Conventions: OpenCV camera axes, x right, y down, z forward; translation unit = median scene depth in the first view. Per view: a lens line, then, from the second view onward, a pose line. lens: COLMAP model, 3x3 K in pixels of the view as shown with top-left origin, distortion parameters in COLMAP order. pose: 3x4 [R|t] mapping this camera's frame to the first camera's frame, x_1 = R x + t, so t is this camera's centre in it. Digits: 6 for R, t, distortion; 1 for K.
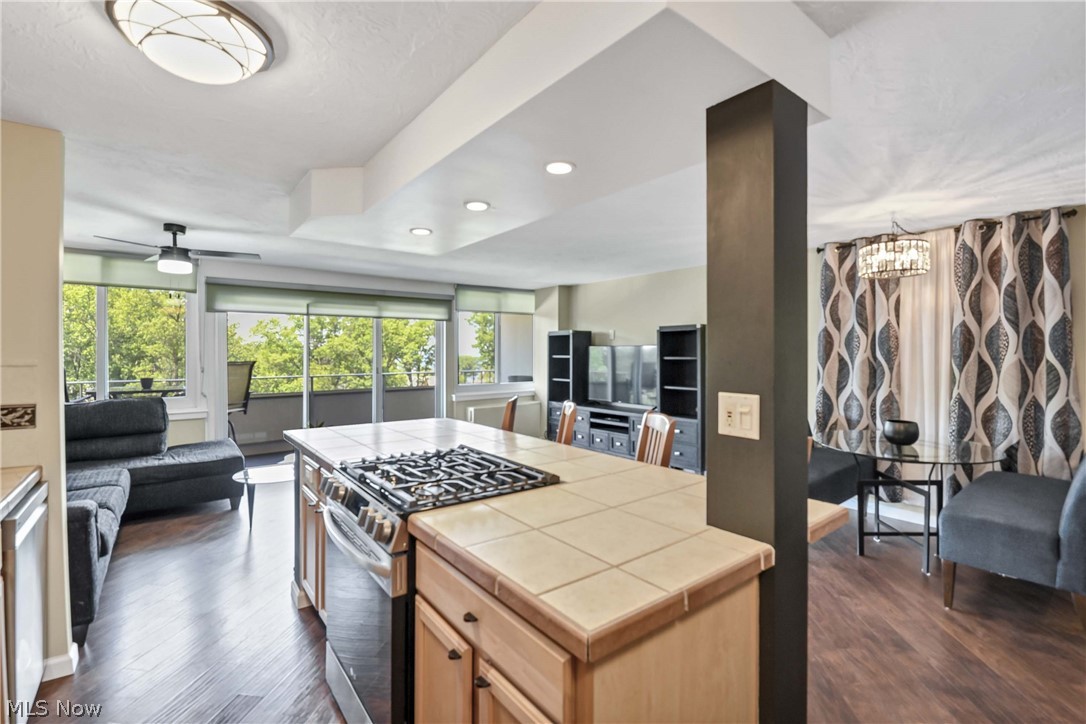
lens RADIAL K [[487.9, 0, 561.1], [0, 487.9, 351.0], [0, 0, 1]] dist [-0.000135, -0.008884]
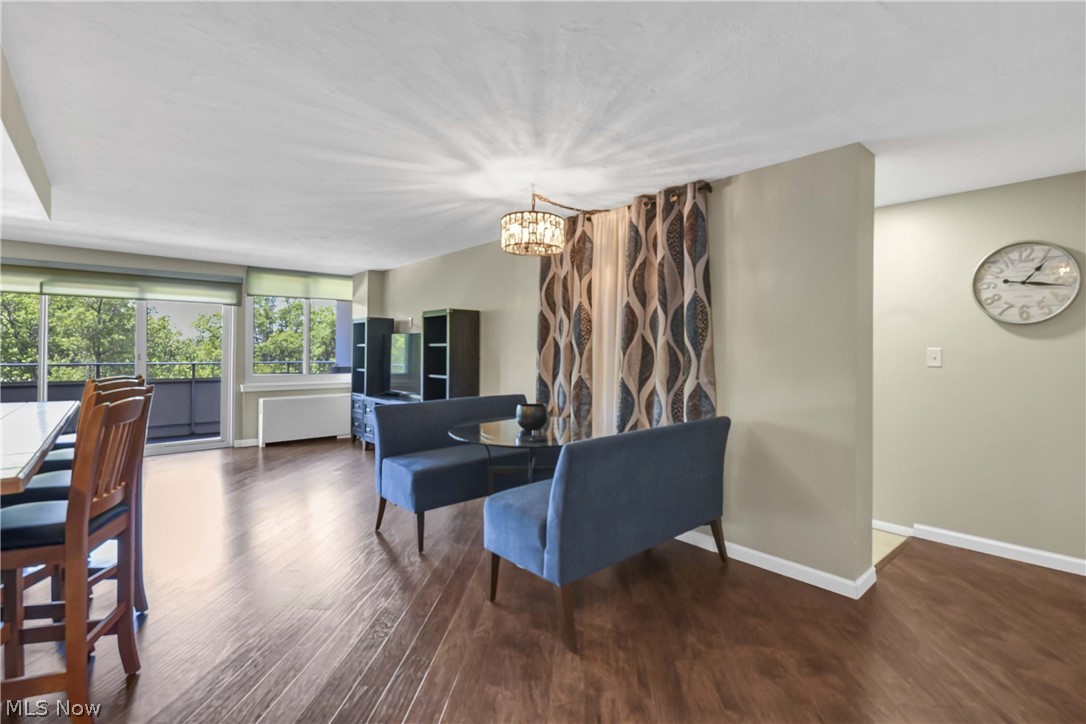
lens RADIAL K [[499.1, 0, 560.6], [0, 499.1, 349.6], [0, 0, 1]] dist [-0.005252, -0.000508]
pose [[0.998308, 0.009496, 0.057364, 0.660504], [-0.009427, 0.999954, -0.001478, 0.035846], [-0.057376, 0.000935, 0.998352, 0.028020]]
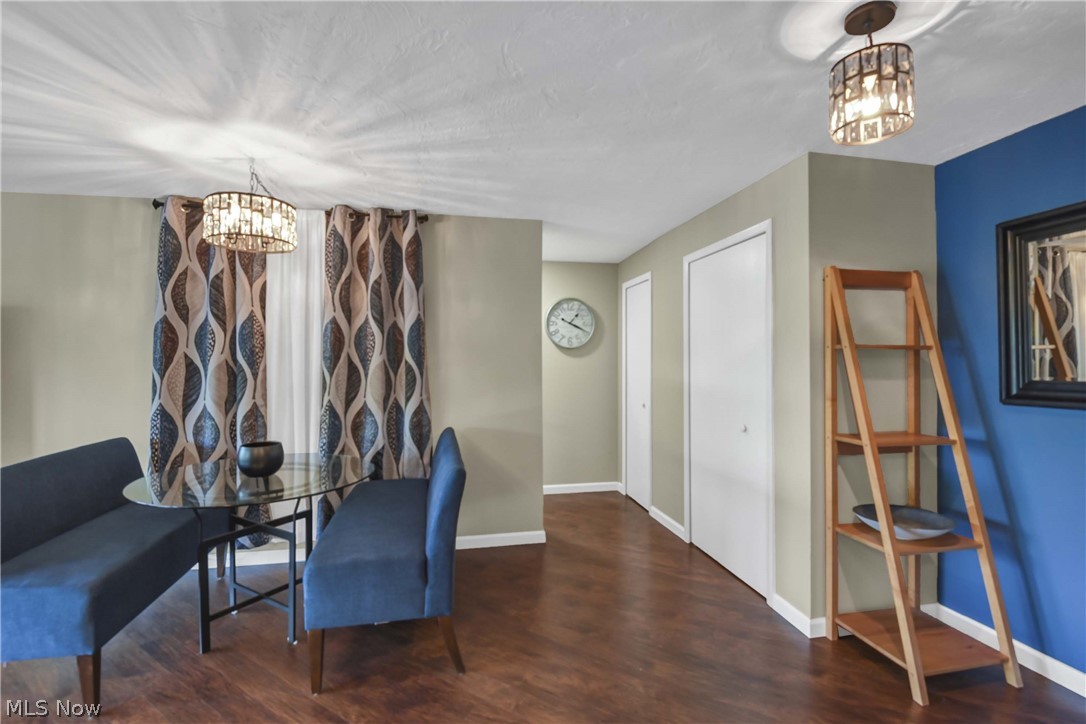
lens RADIAL K [[491.6, 0, 548.0], [0, 491.6, 358.9], [0, 0, 1]] dist [-0.011183, -0.000539]
pose [[0.458870, 0.002915, 0.888499, 0.226108], [0.003093, 0.999983, -0.004878, 0.019338], [-0.888498, 0.004986, 0.458853, 0.258541]]
